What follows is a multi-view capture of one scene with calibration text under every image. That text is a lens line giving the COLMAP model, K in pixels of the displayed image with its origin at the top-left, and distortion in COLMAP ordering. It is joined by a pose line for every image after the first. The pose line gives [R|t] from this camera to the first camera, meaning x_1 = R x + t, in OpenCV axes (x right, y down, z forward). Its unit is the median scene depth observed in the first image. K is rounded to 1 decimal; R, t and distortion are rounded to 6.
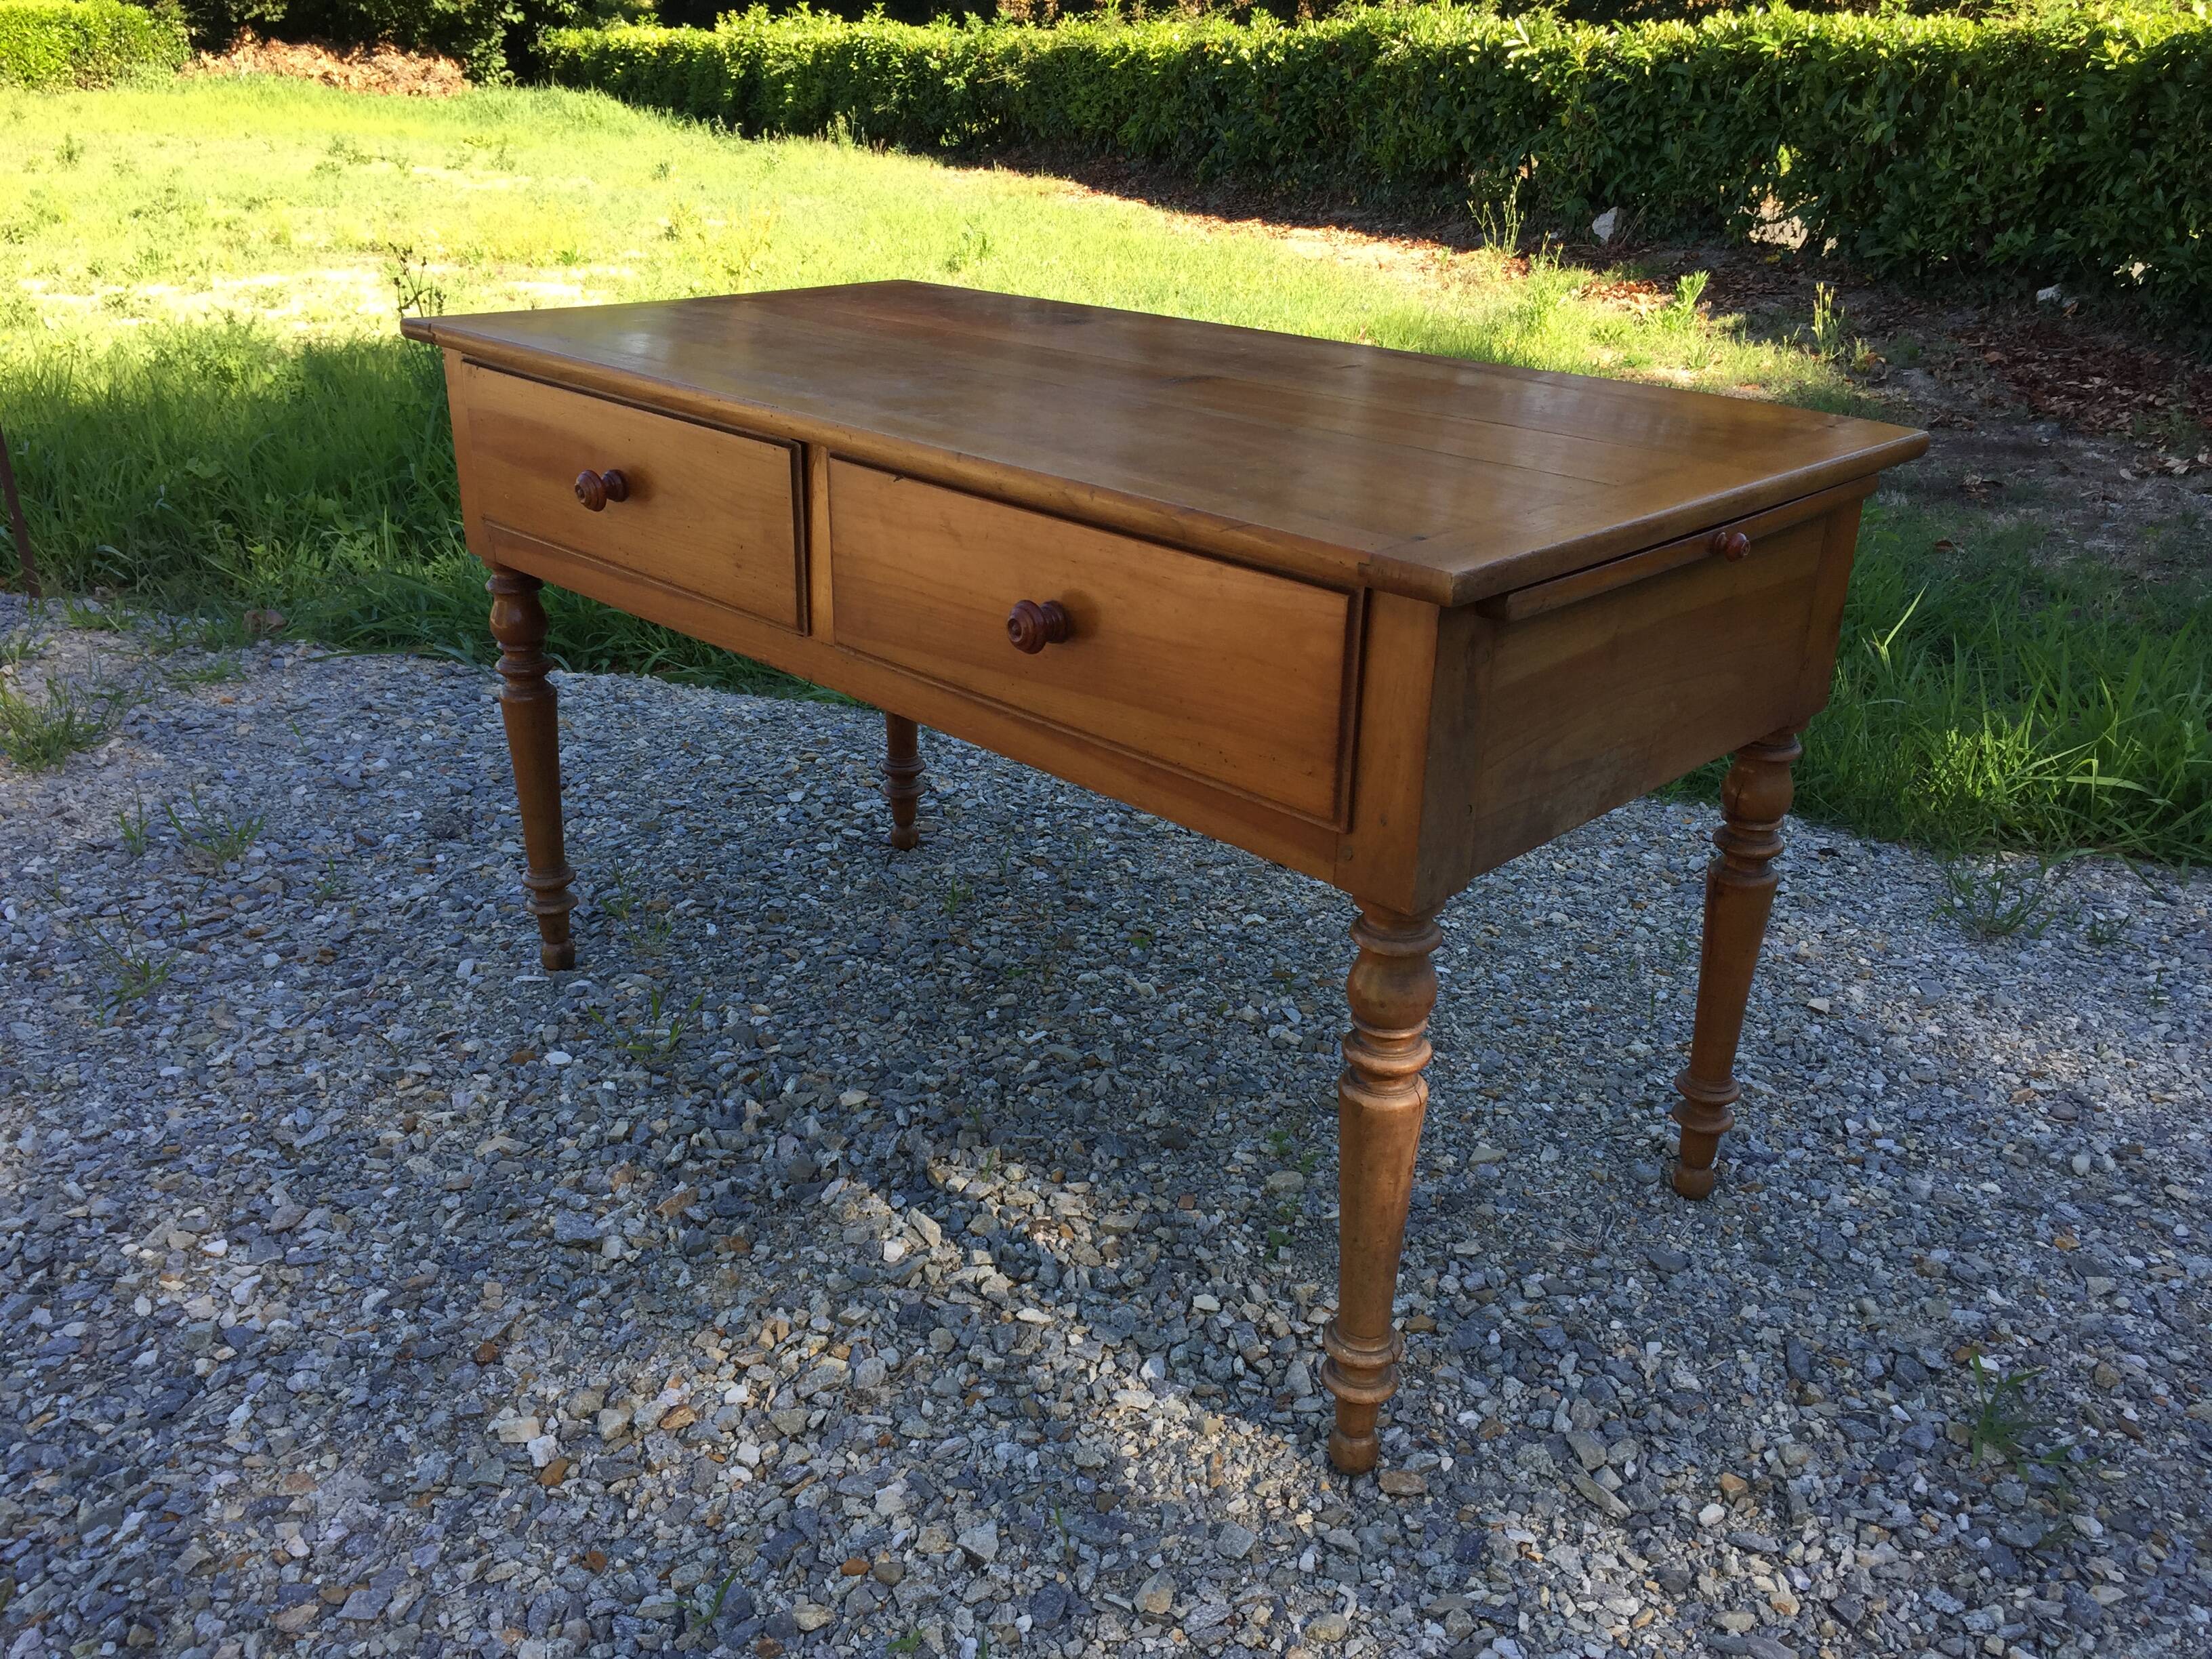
lens RADIAL K [[1879.9, 0, 1107.7], [0, 1879.9, 839.7], [0, 0, 1]] dist [0.084261, -0.114670]
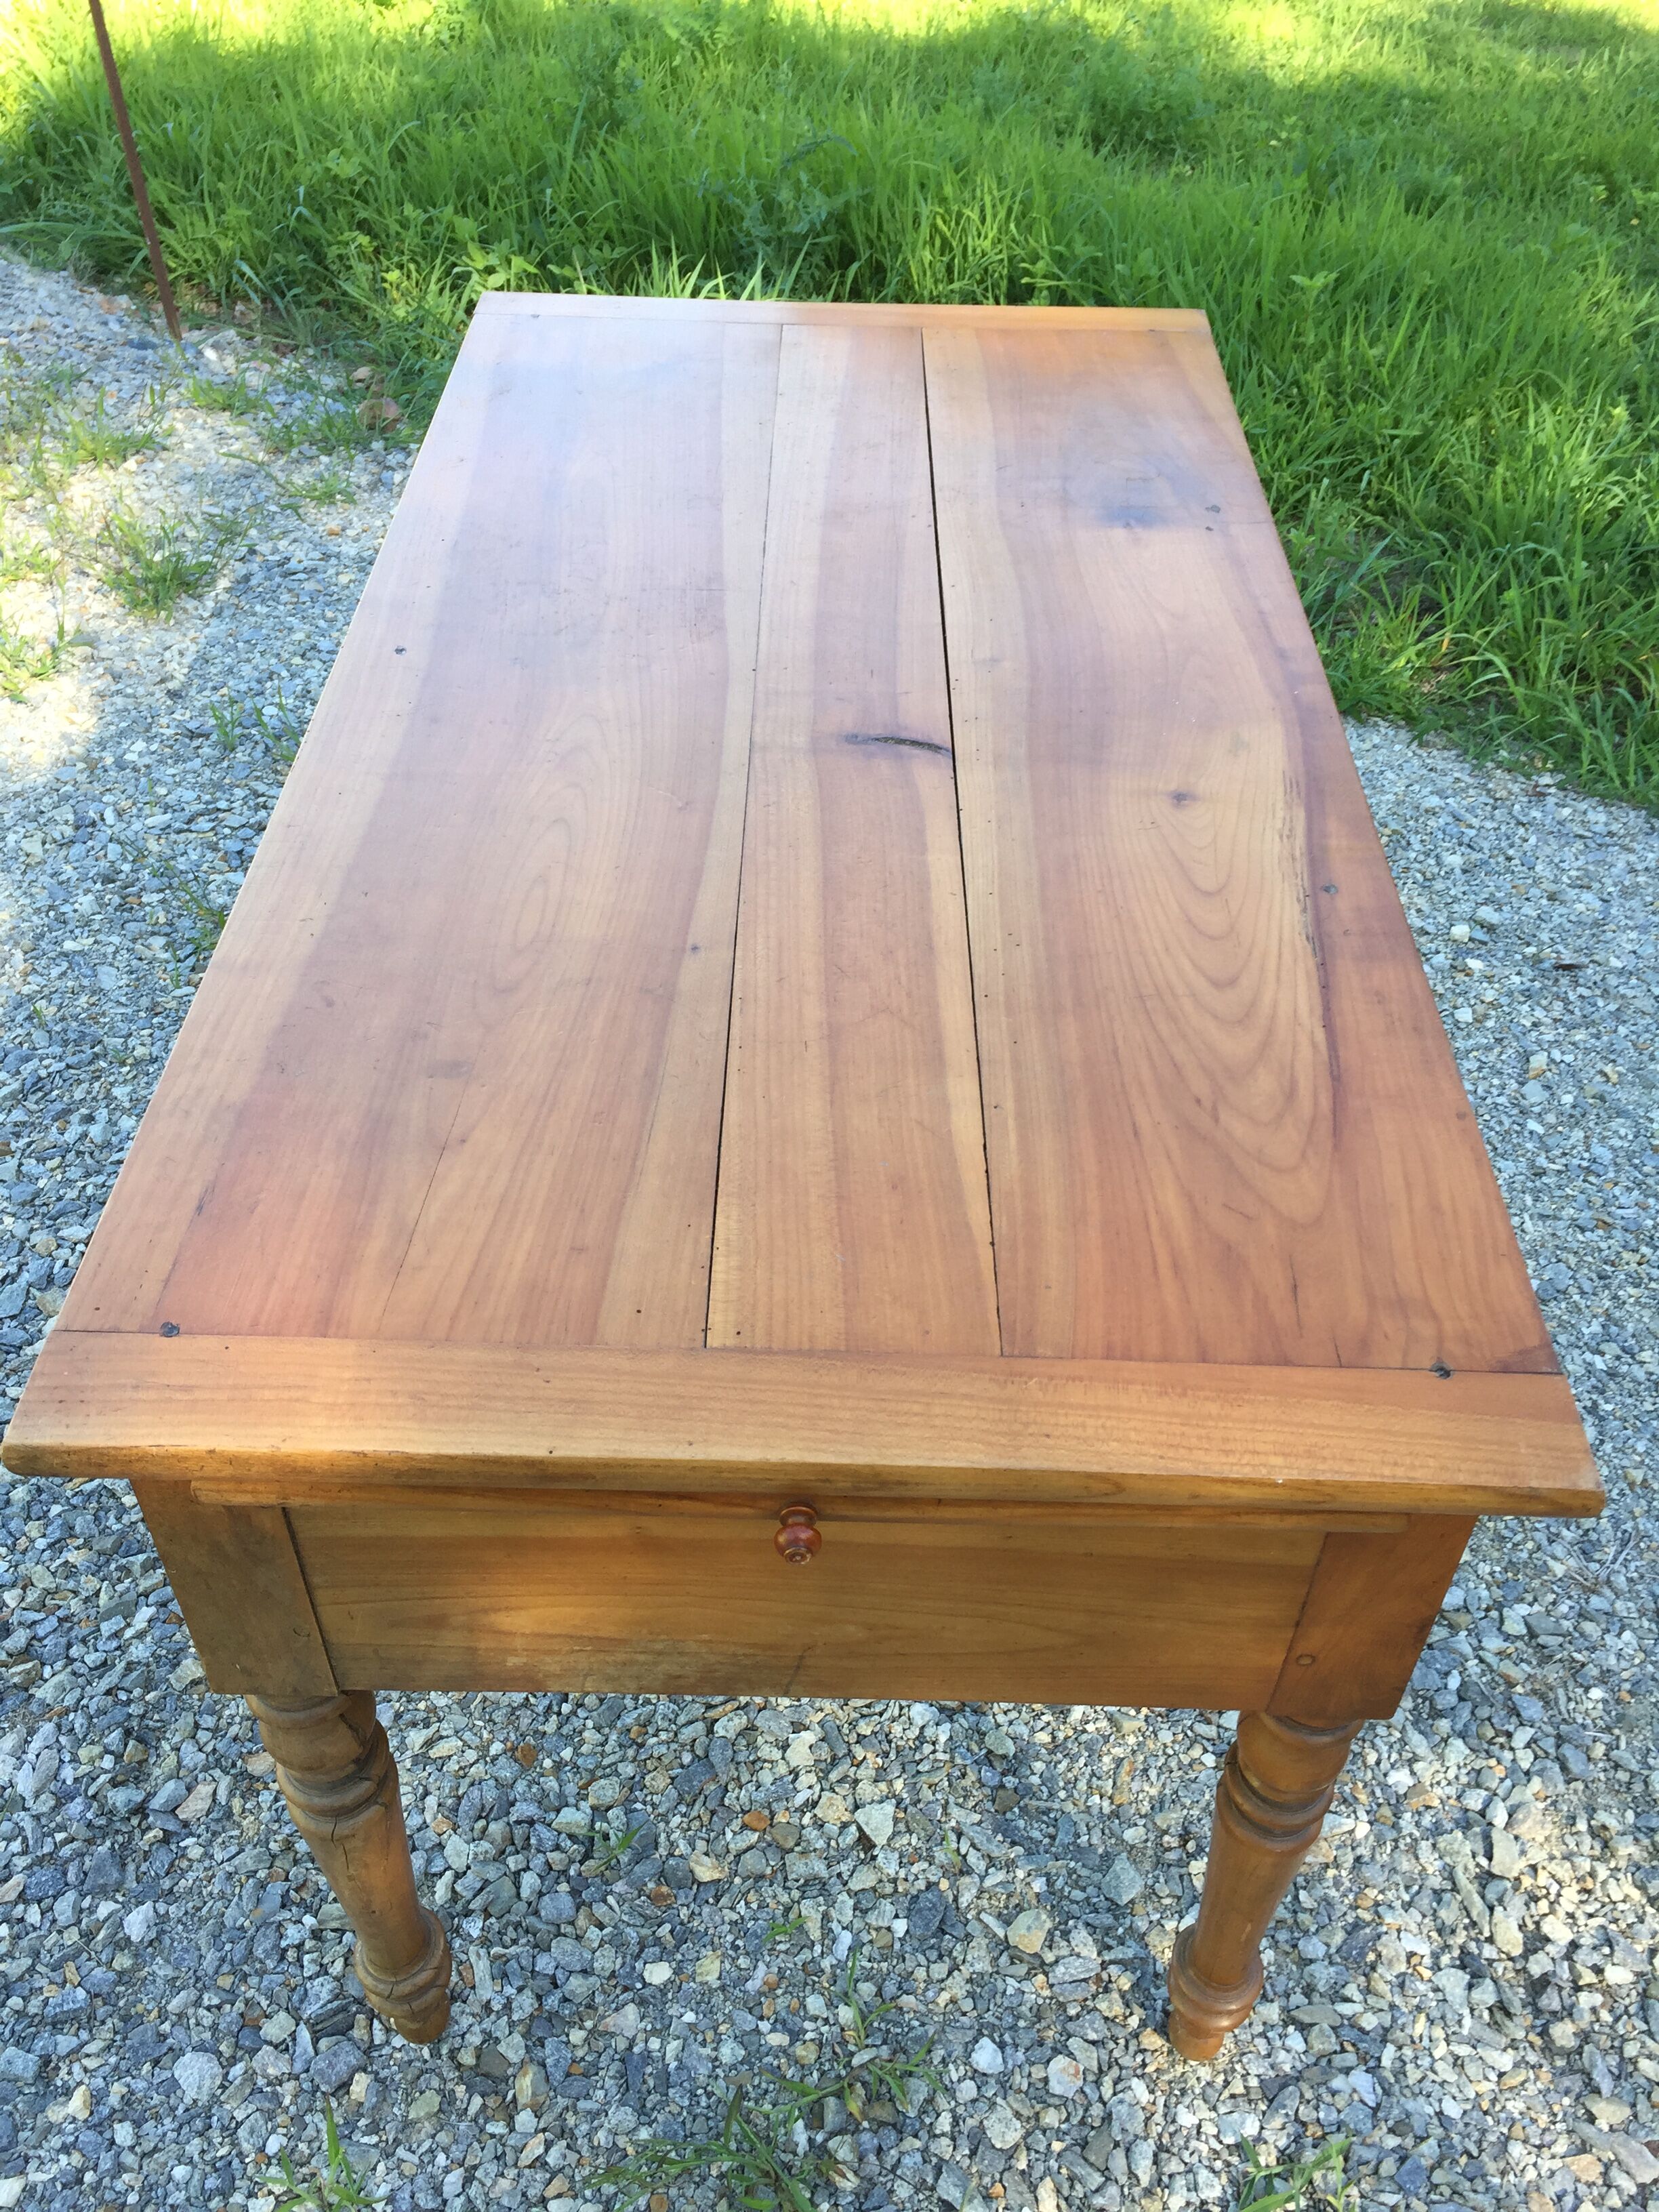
lens RADIAL K [[1878.2, 0, 827.0], [0, 1878.2, 1113.0], [0, 0, 1]] dist [0.086139, -0.119849]
pose [[0.966542, 0.179638, -0.183102, 0.017766], [-0.108215, 0.932759, 0.343875, -0.224934], [0.232563, -0.312555, 0.920990, 0.104057]]
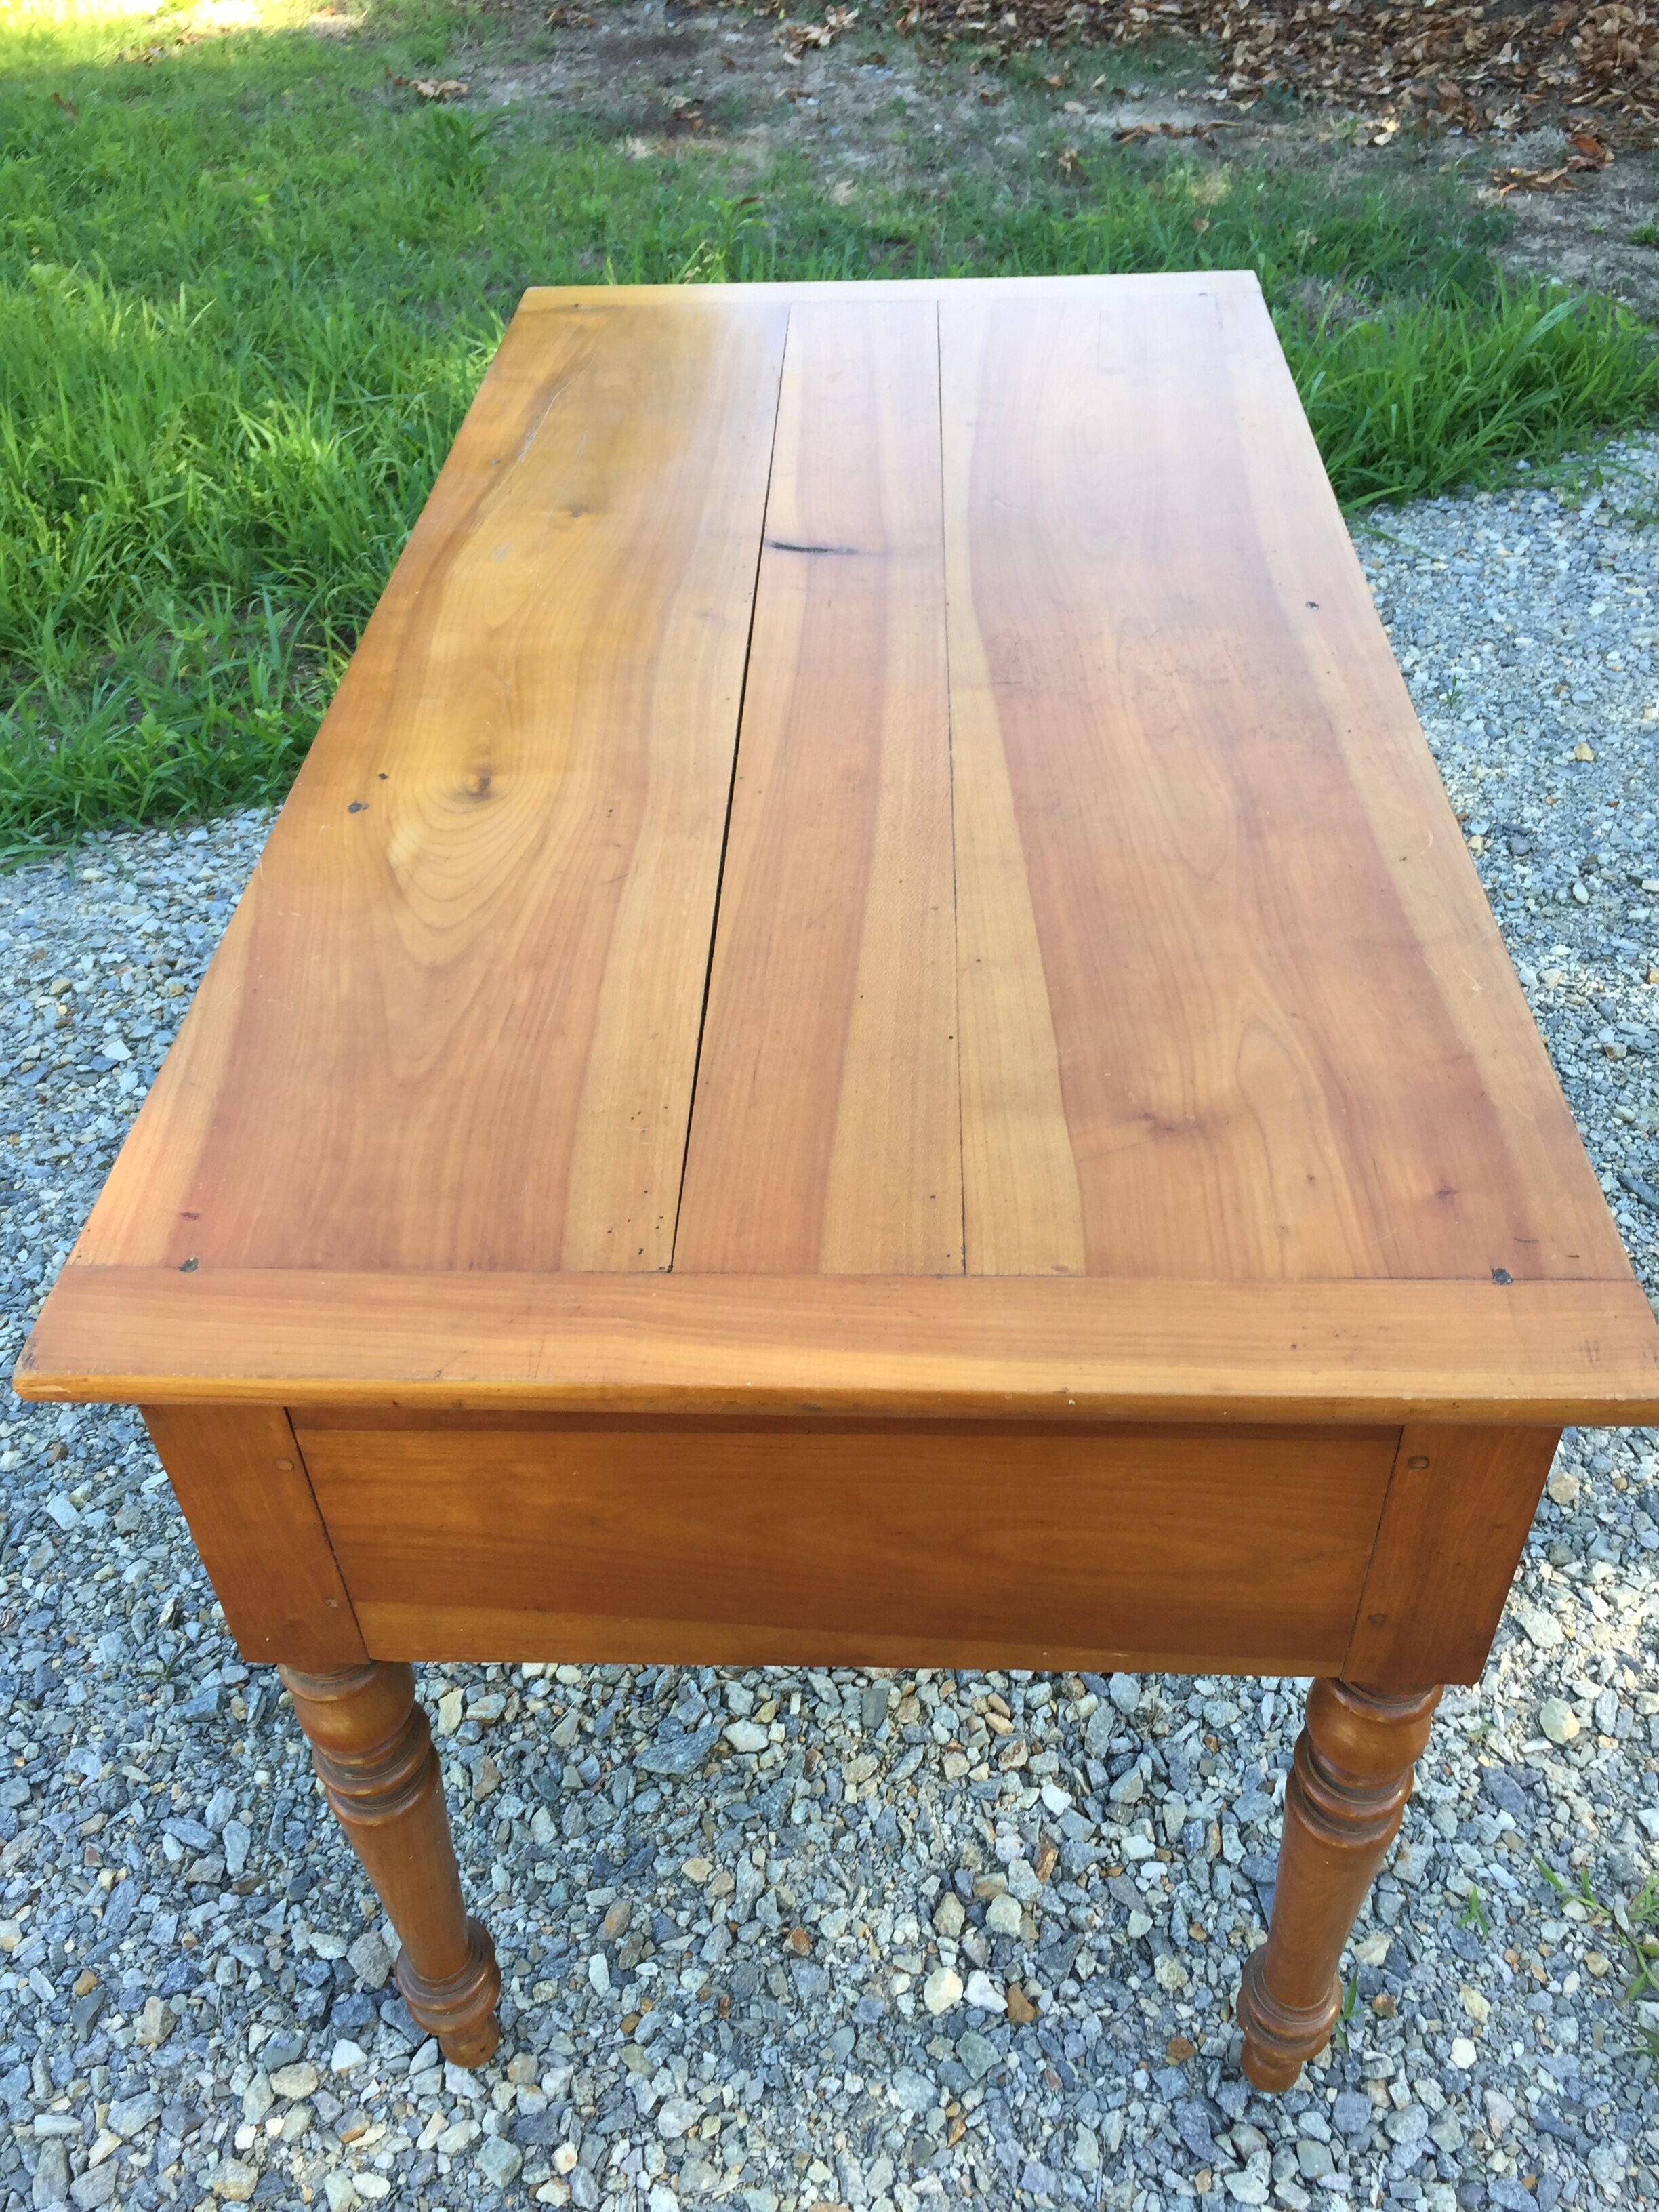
lens RADIAL K [[1878.2, 0, 819.8], [0, 1878.2, 1117.6], [0, 0, 1]] dist [0.086139, -0.119849]
pose [[0.764010, -0.468387, 0.443736, -0.384318], [0.297072, 0.865880, 0.402493, -0.285721], [-0.572745, -0.175688, 0.800686, 0.275786]]
